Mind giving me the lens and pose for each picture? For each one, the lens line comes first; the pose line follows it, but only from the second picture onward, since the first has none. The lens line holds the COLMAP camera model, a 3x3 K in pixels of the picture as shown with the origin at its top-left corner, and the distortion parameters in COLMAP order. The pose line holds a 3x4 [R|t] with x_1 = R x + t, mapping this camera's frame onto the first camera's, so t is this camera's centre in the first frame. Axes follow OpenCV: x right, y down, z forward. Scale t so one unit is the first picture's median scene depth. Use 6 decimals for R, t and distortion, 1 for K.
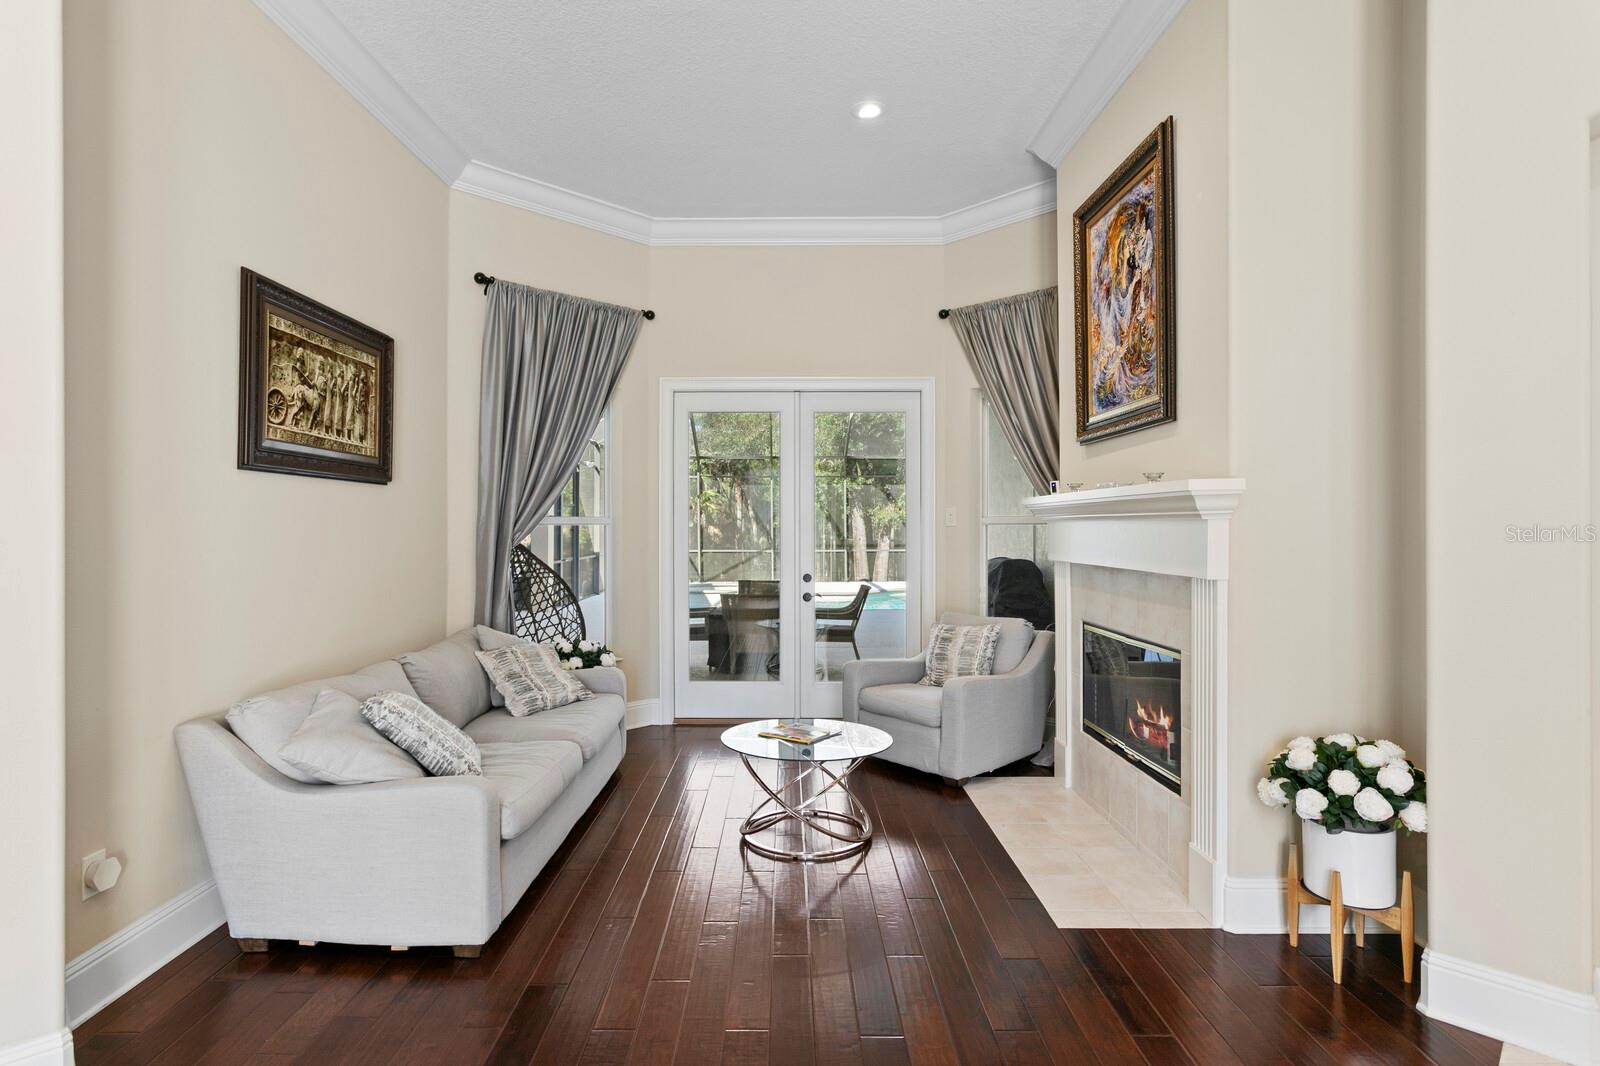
lens RADIAL K [[794.2, 0, 783.6], [0, 794.2, 527.3], [0, 0, 1]] dist [-0.005722, 0.002394]
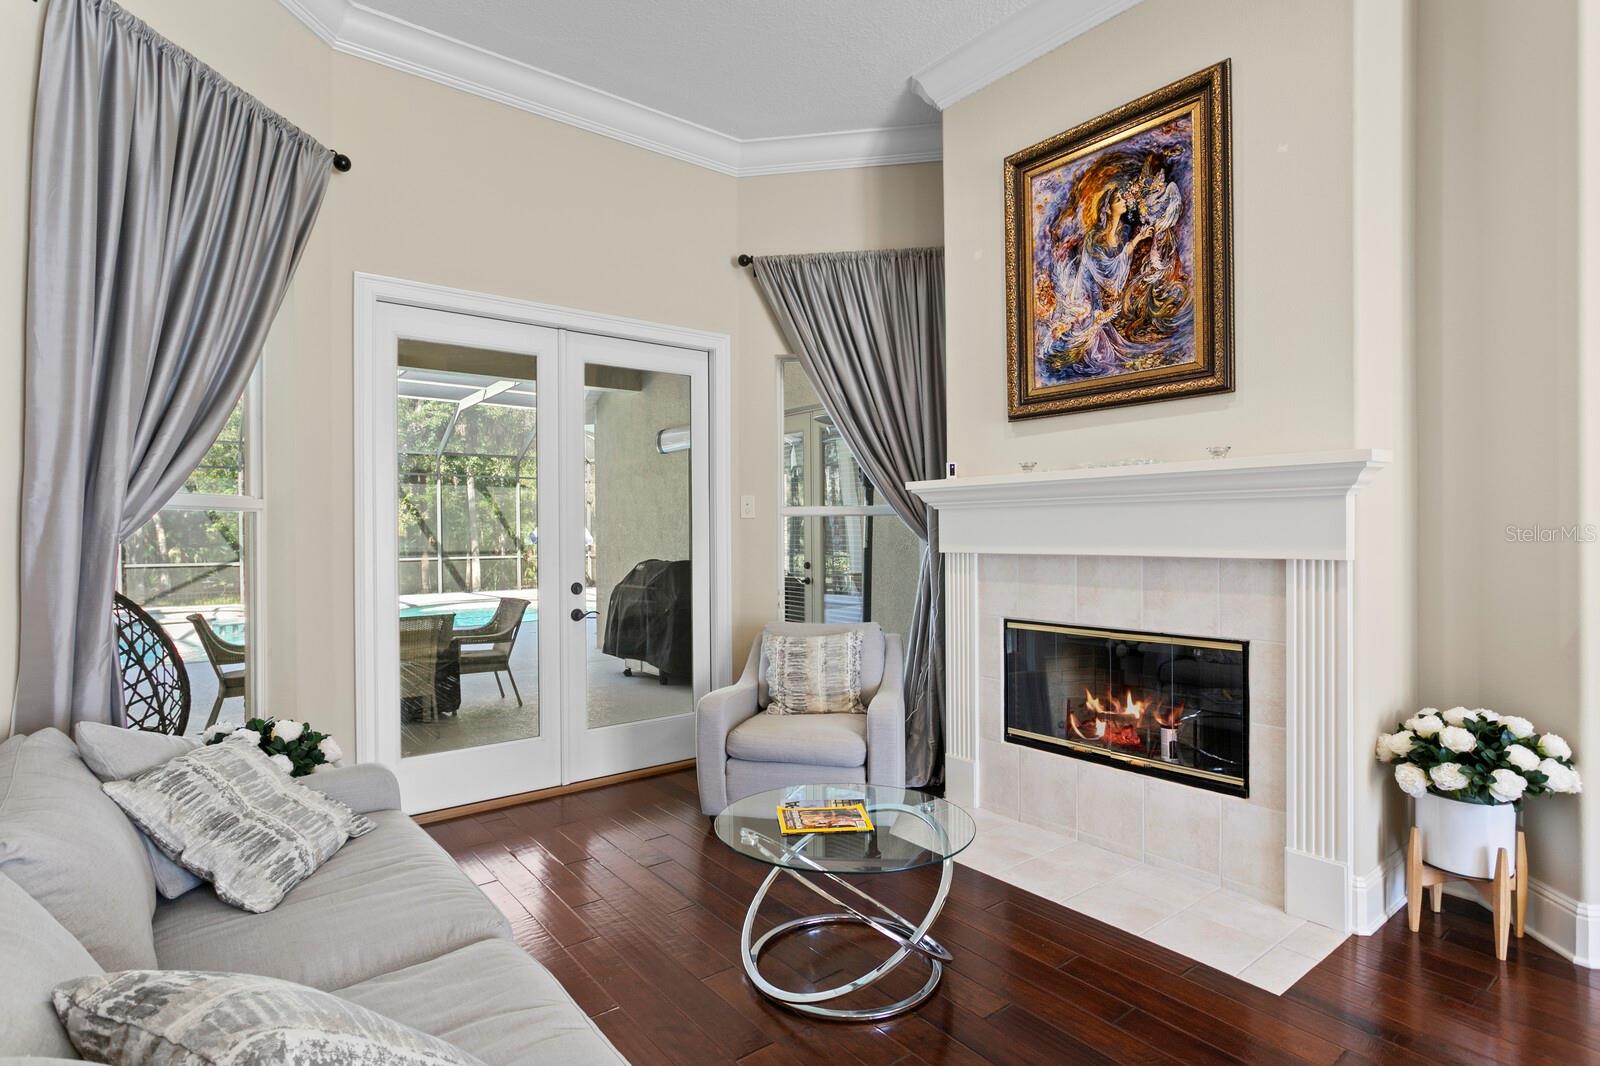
lens RADIAL K [[794.2, 0, 790.9], [0, 794.2, 536.0], [0, 0, 1]] dist [-0.005722, 0.002394]
pose [[0.798218, -0.006353, 0.602335, -0.356854], [0.005057, 0.999980, 0.003845, 0.020131], [-0.602348, -0.000023, 0.798234, 0.435013]]
